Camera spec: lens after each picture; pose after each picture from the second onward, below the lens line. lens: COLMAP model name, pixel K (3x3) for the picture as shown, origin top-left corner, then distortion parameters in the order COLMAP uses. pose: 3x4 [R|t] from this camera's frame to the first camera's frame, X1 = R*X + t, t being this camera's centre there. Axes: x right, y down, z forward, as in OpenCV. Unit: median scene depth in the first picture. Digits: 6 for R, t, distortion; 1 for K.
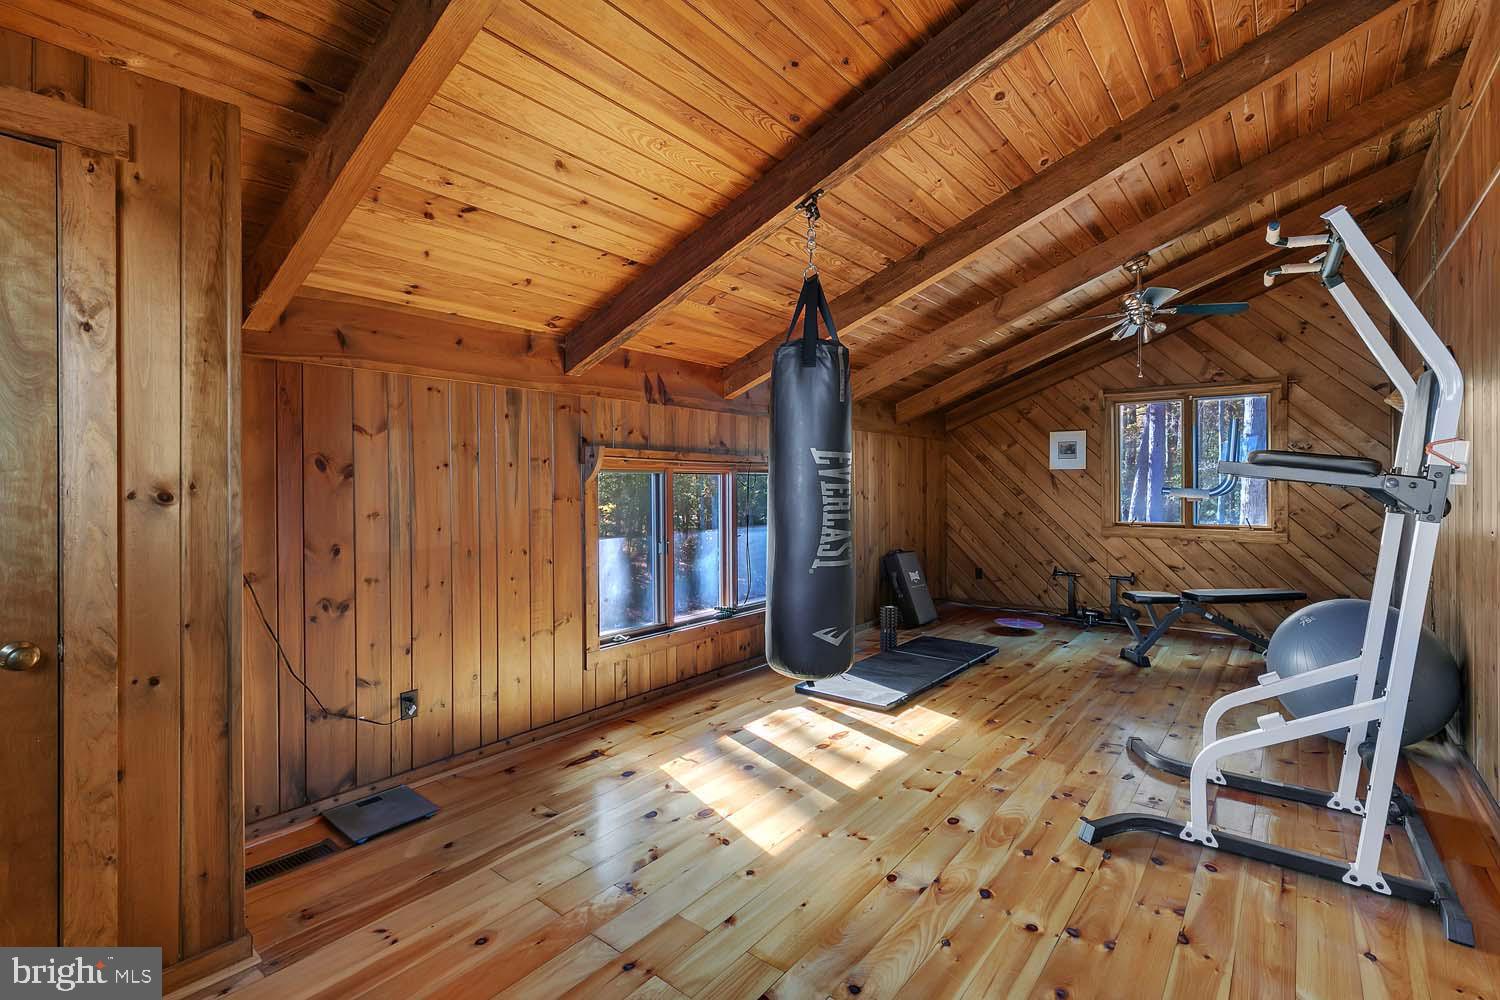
lens RADIAL K [[680.6, 0, 753.1], [0, 680.6, 483.4], [0, 0, 1]] dist [0.000083, 0.000079]
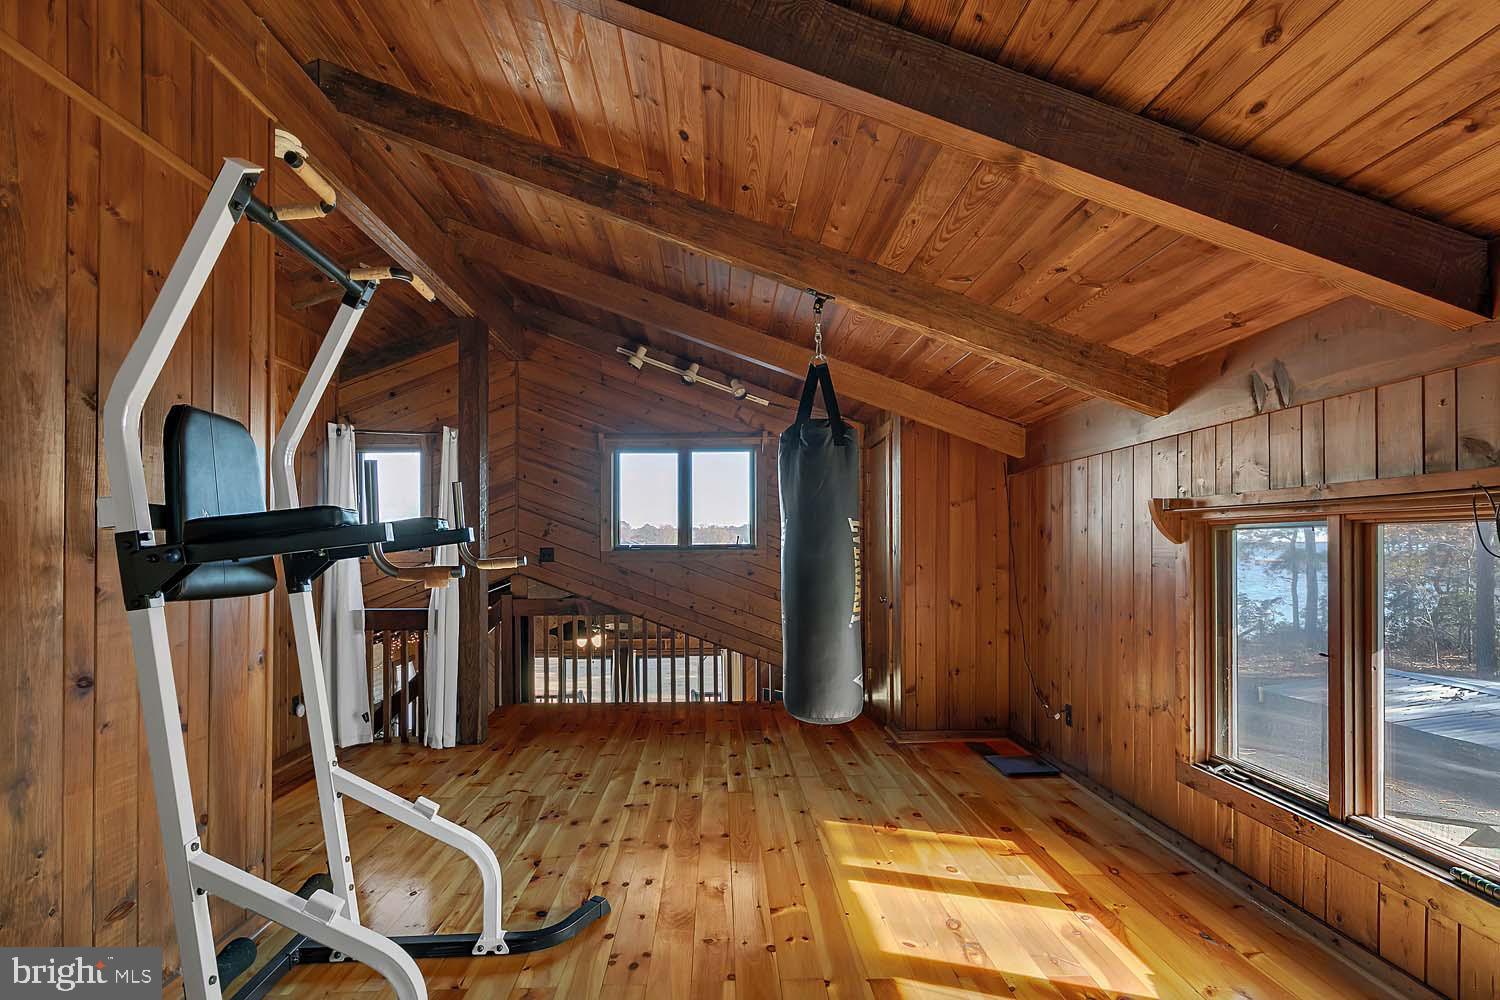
lens RADIAL K [[696.9, 0, 747.6], [0, 696.9, 536.9], [0, 0, 1]] dist [0.000213, -0.000037]
pose [[-0.753419, 0.002446, -0.657536, 0.894619], [0.010033, 0.999919, -0.007775, -0.014571], [0.657464, -0.012455, -0.753383, 1.712749]]
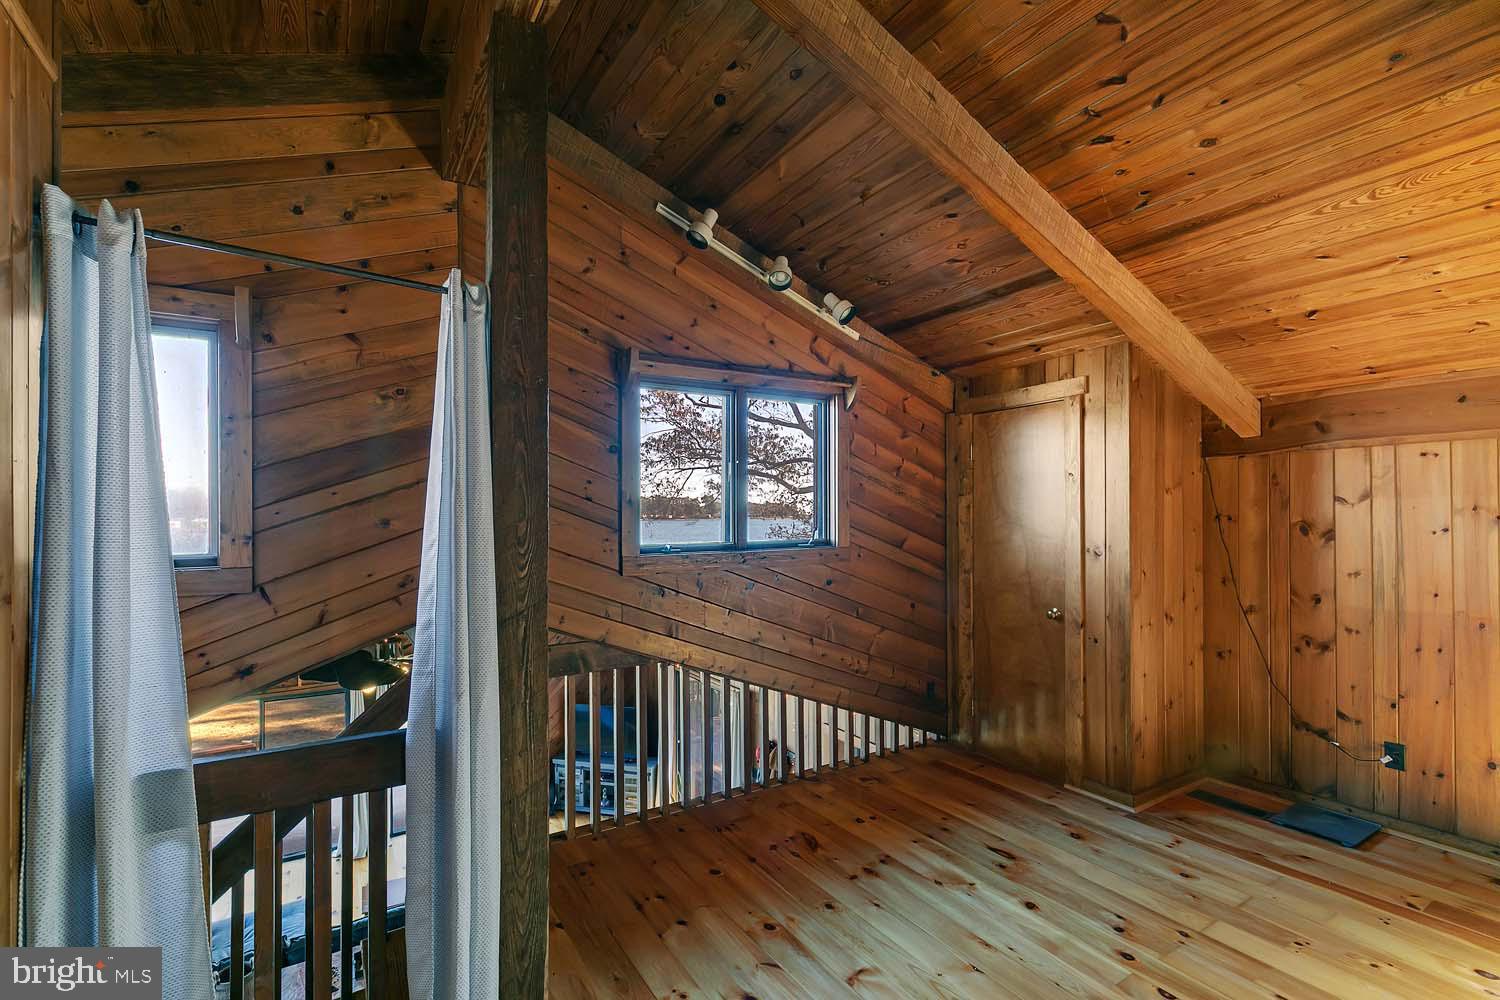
lens RADIAL K [[663.4, 0, 754.6], [0, 663.4, 510.8], [0, 0, 1]] dist [-0.001366, -0.000310]
pose [[-0.319002, -0.001869, -0.947752, 0.850187], [0.006225, 0.999972, -0.004067, -0.063659], [0.947734, -0.007197, -0.318982, 0.414689]]
